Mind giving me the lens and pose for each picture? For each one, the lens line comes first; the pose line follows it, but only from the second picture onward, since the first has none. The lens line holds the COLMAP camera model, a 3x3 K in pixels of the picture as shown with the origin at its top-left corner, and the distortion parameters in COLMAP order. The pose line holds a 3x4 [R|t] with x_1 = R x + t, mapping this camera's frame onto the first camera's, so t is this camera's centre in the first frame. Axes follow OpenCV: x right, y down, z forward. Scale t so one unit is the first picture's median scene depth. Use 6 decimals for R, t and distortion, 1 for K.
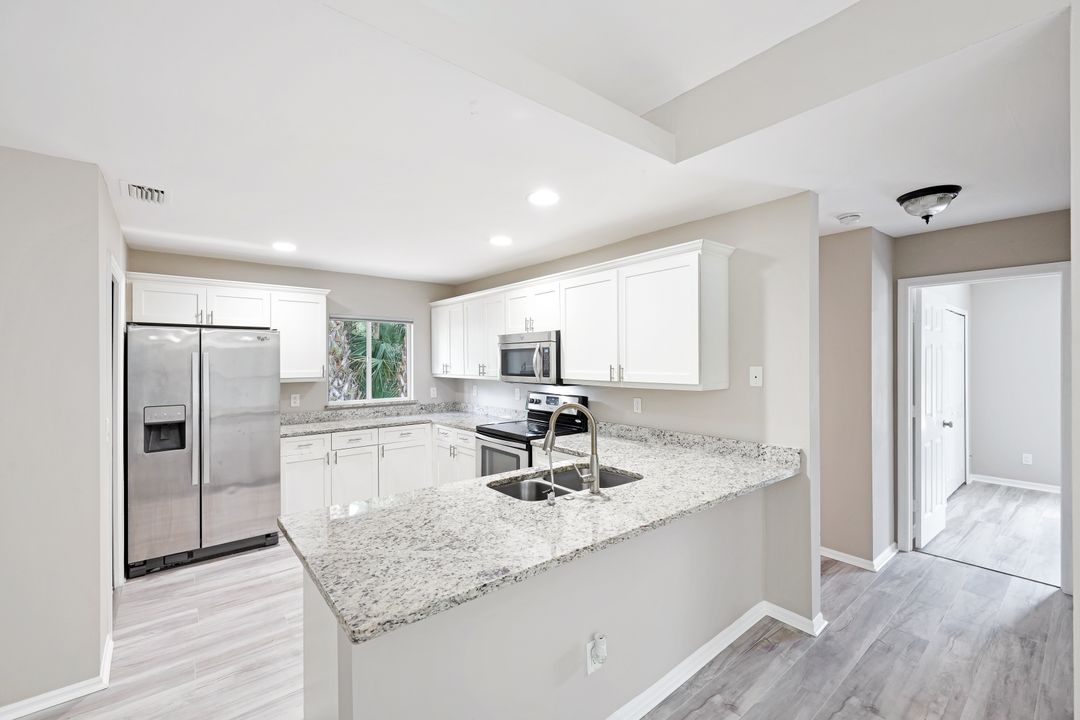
lens RADIAL K [[452.6, 0, 545.2], [0, 452.6, 362.1], [0, 0, 1]] dist [0.003263, -0.000269]
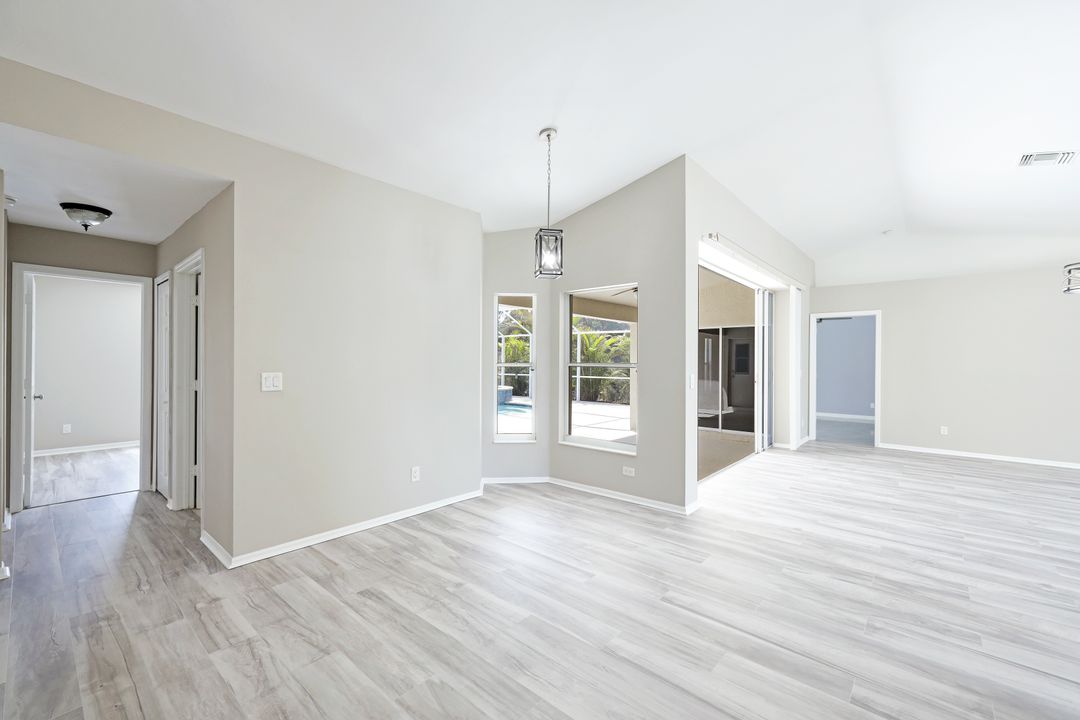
lens RADIAL K [[452.6, 0, 547.0], [0, 452.6, 357.9], [0, 0, 1]] dist [0.003263, -0.000269]
pose [[-0.172565, 0.014245, 0.984895, -0.505625], [0.002262, 0.999899, -0.014065, 0.063120], [-0.984995, -0.000200, -0.172580, -0.070862]]
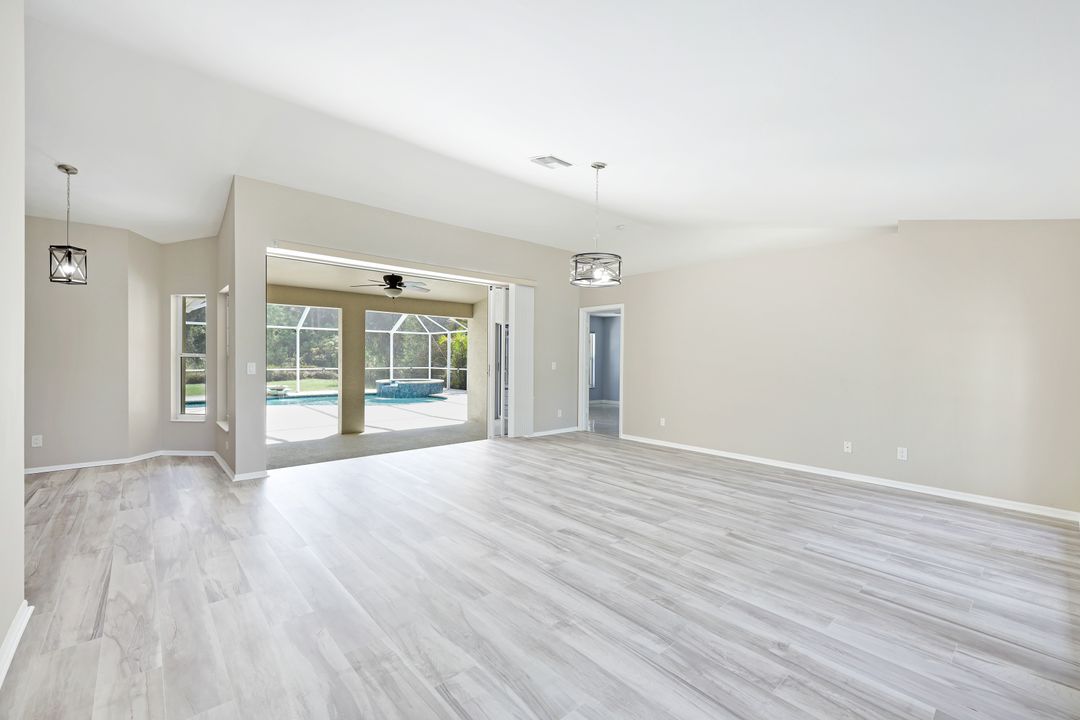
lens RADIAL K [[452.6, 0, 542.4], [0, 452.6, 355.7], [0, 0, 1]] dist [0.003263, -0.000269]
pose [[-0.049616, 0.010436, 0.998714, -0.832164], [-0.001681, 0.999943, -0.010532, 0.081555], [-0.998767, -0.002202, -0.049596, -1.432751]]
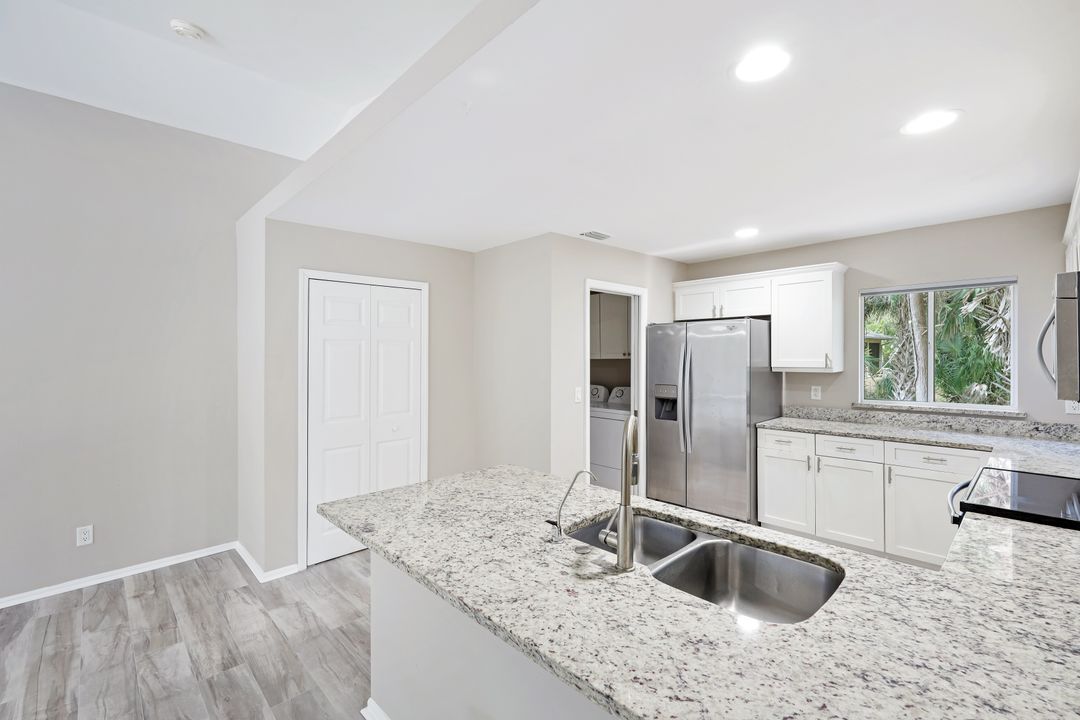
lens RADIAL K [[473.6, 0, 544.0], [0, 473.6, 351.2], [0, 0, 1]] dist [-0.000960, 0.000220]
pose [[0.074352, -0.001346, -0.997231, 0.410622], [0.005982, 0.999982, -0.000904, 0.000053], [0.997214, -0.005898, 0.074359, 0.480729]]
